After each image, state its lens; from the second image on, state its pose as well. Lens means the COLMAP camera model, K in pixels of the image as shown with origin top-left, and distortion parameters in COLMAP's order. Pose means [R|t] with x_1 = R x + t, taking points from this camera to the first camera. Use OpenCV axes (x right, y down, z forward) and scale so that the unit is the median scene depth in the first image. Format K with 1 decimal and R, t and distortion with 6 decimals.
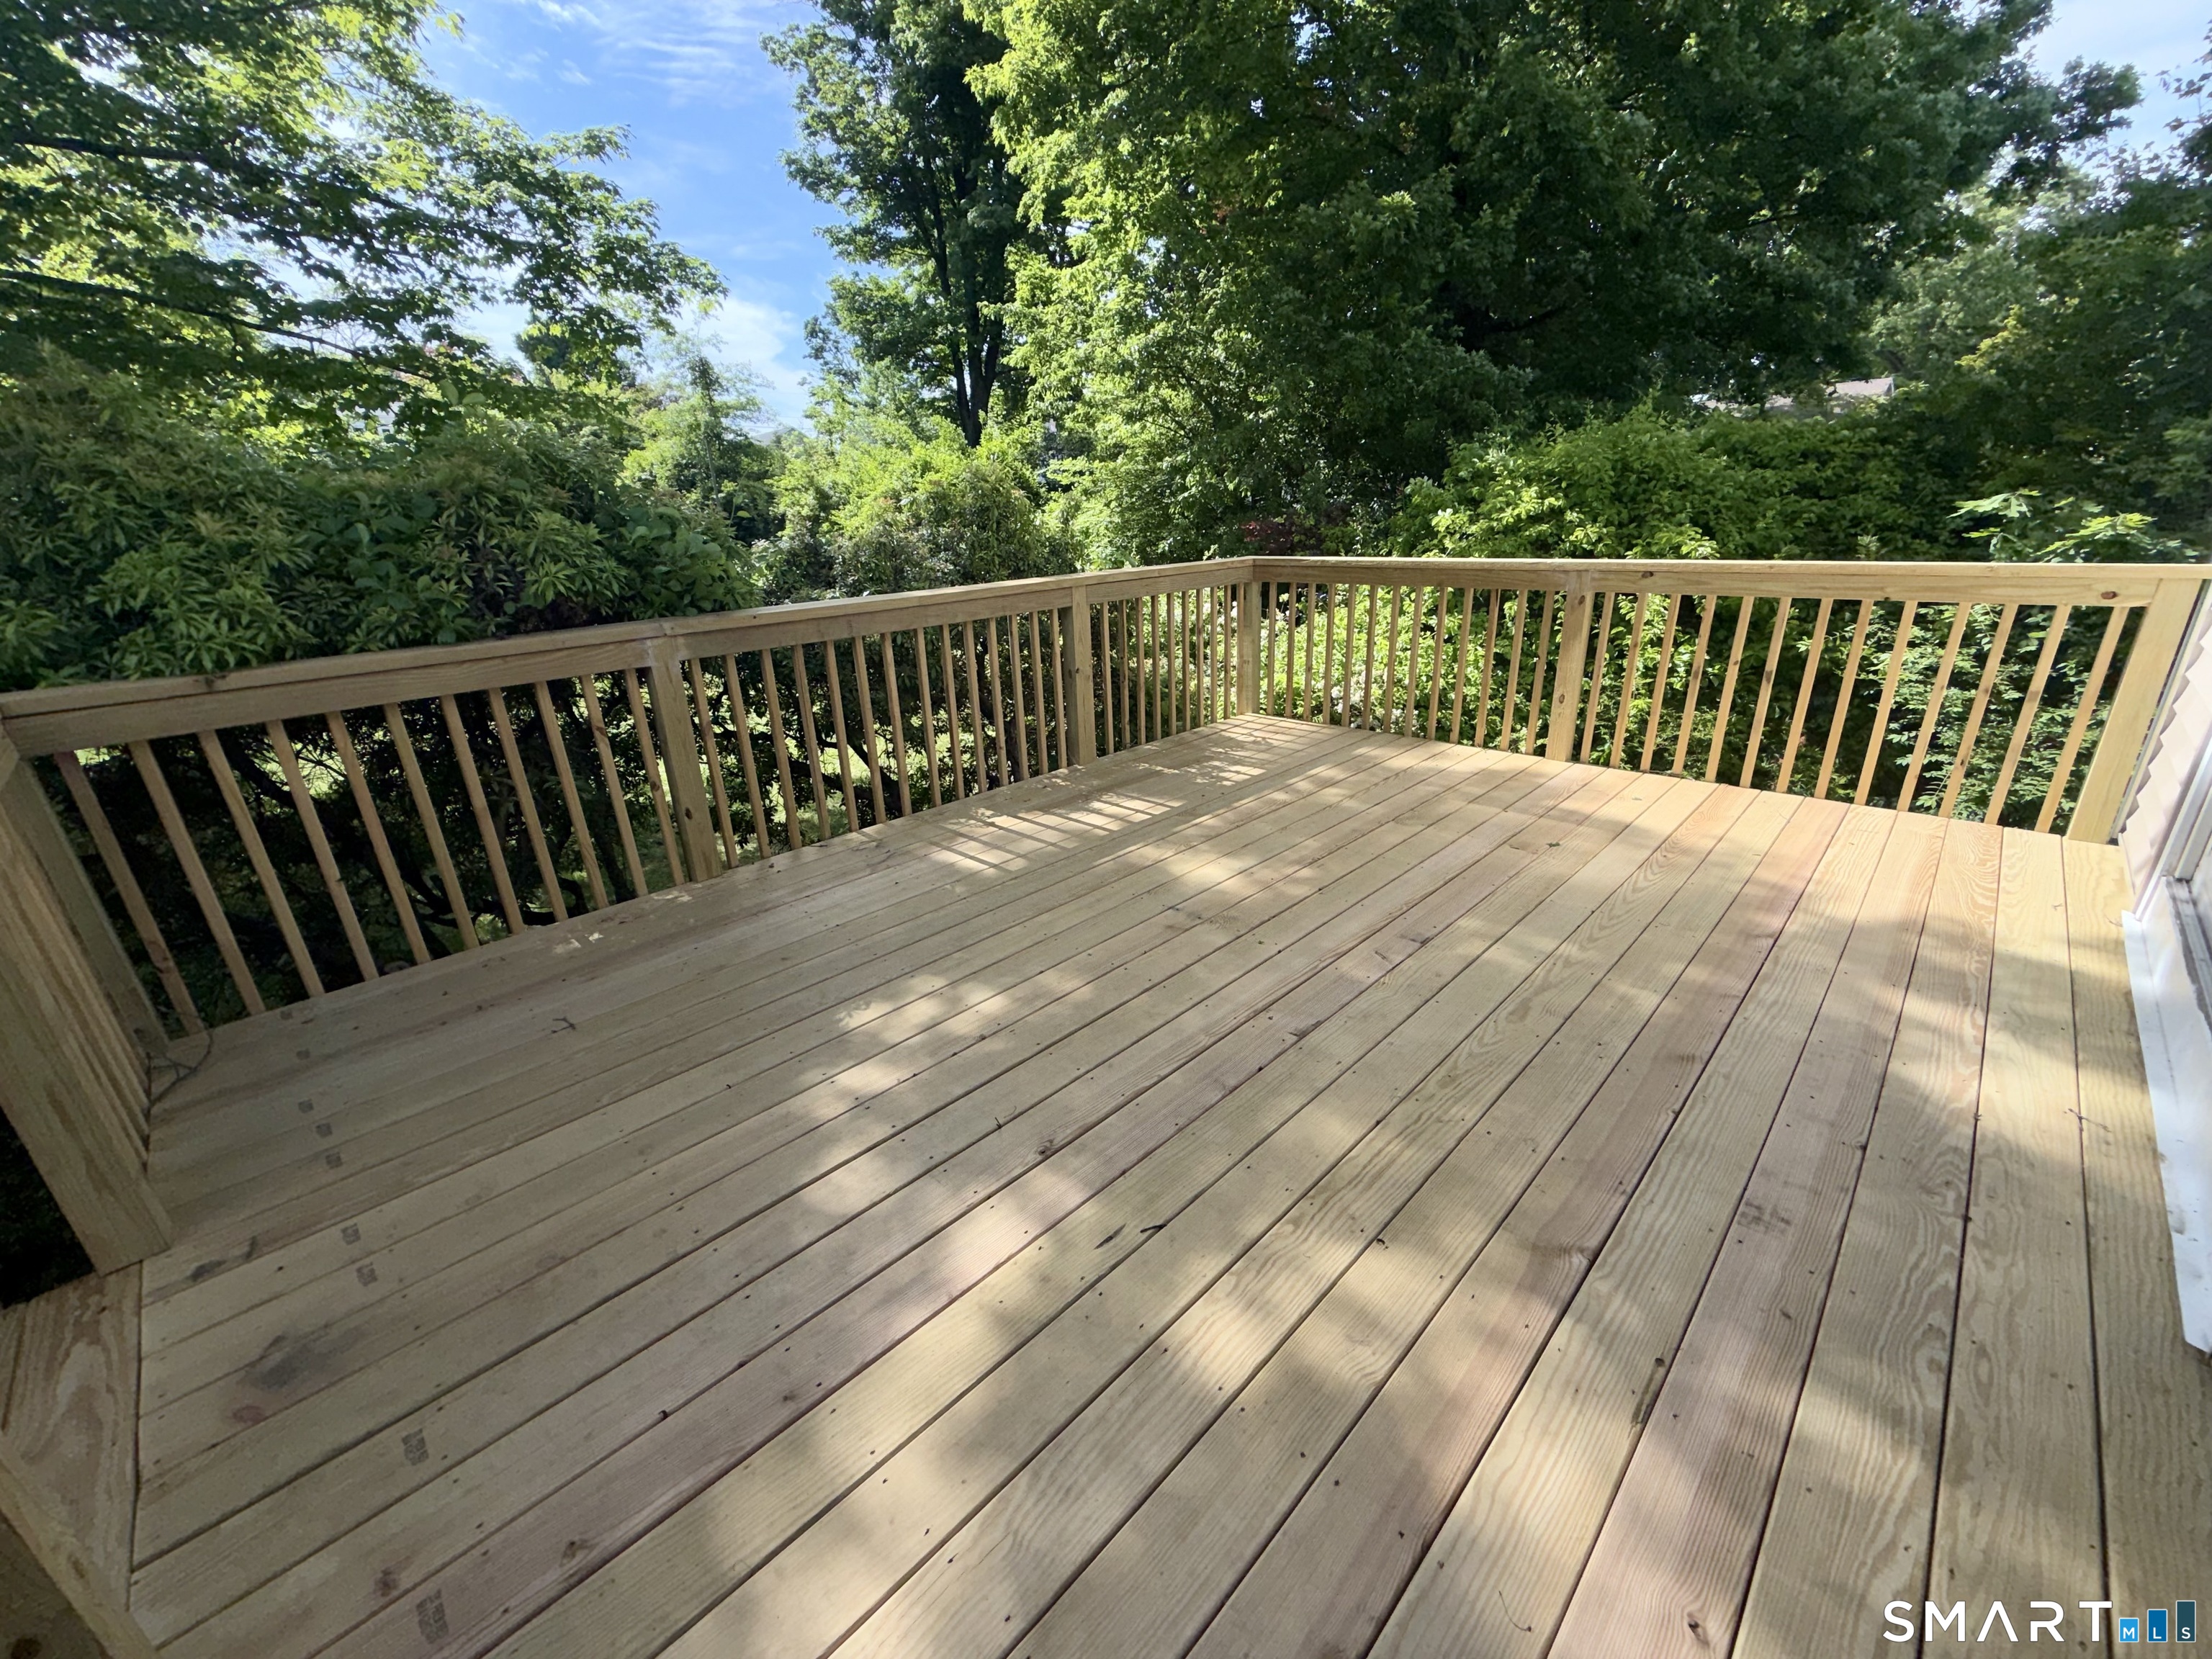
lens RADIAL K [[884.9, 0, 1089.4], [0, 884.9, 847.2], [0, 0, 1]] dist [0.000093, -0.000424]
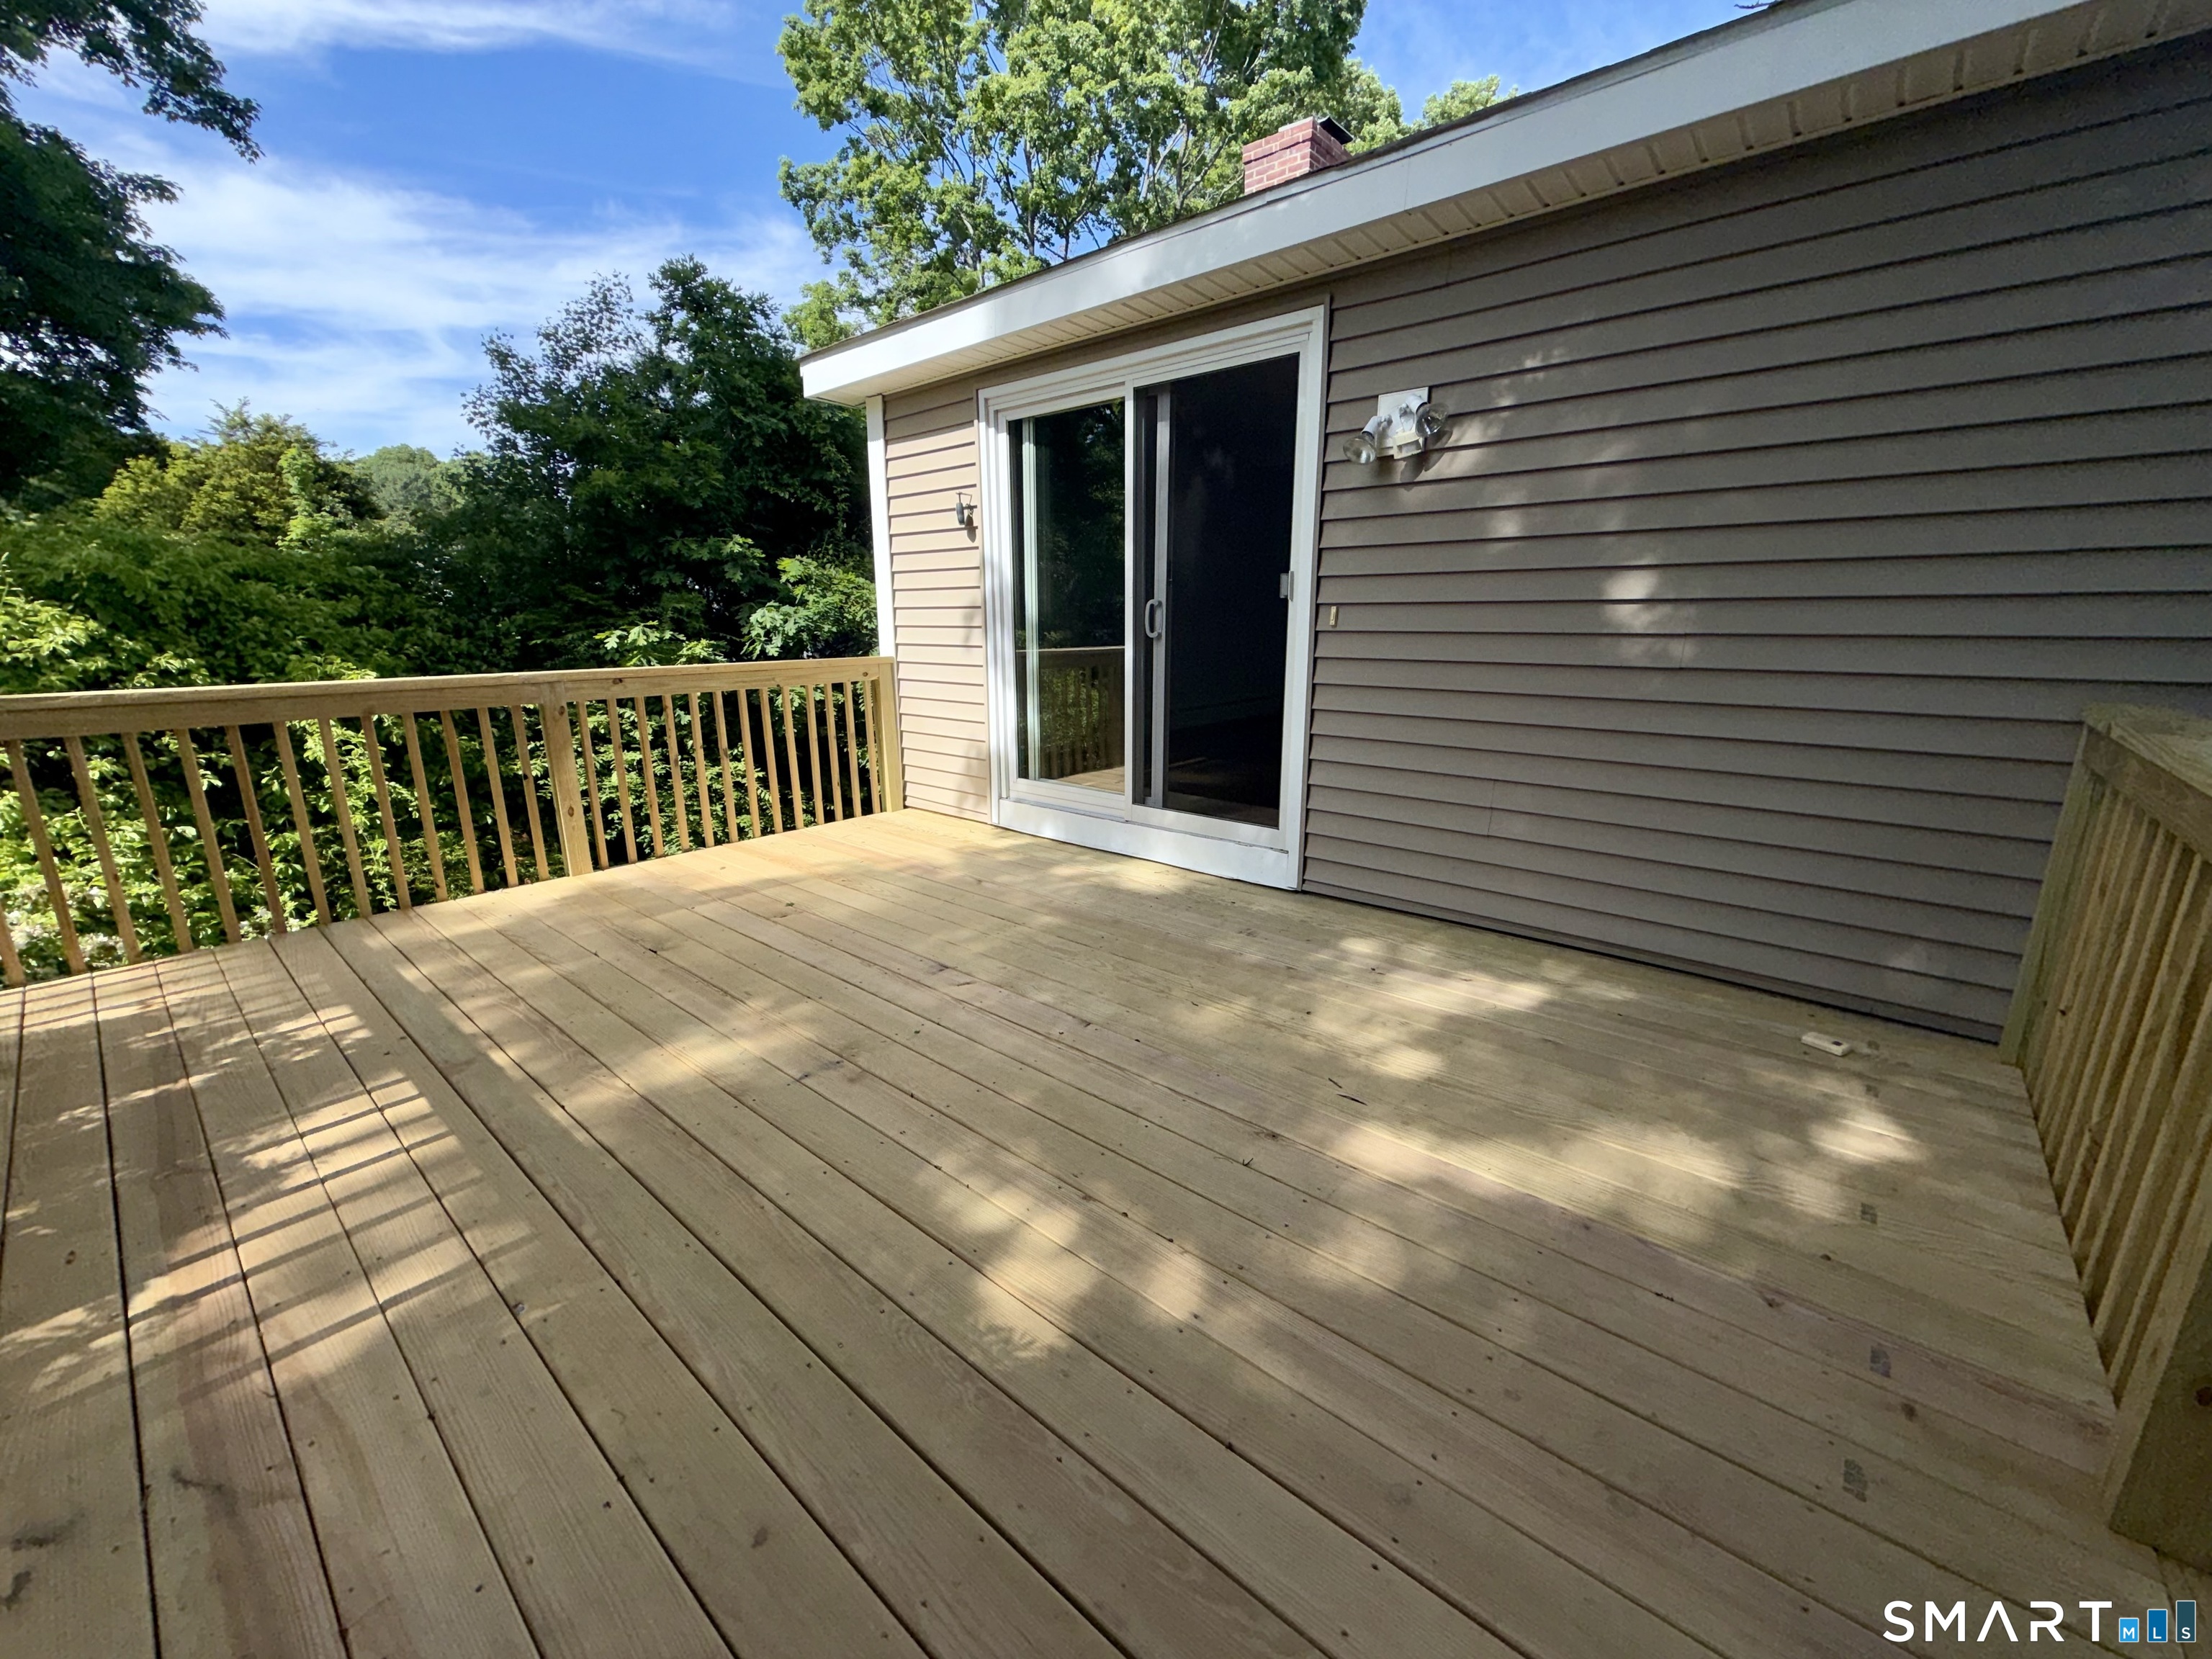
lens RADIAL K [[884.9, 0, 1084.4], [0, 884.9, 831.0], [0, 0, 1]] dist [0.000093, -0.000424]
pose [[-0.065828, -0.200868, 0.977404, -0.524108], [0.366221, 0.906308, 0.210922, -0.165966], [-0.928197, 0.371830, 0.013902, 0.522572]]
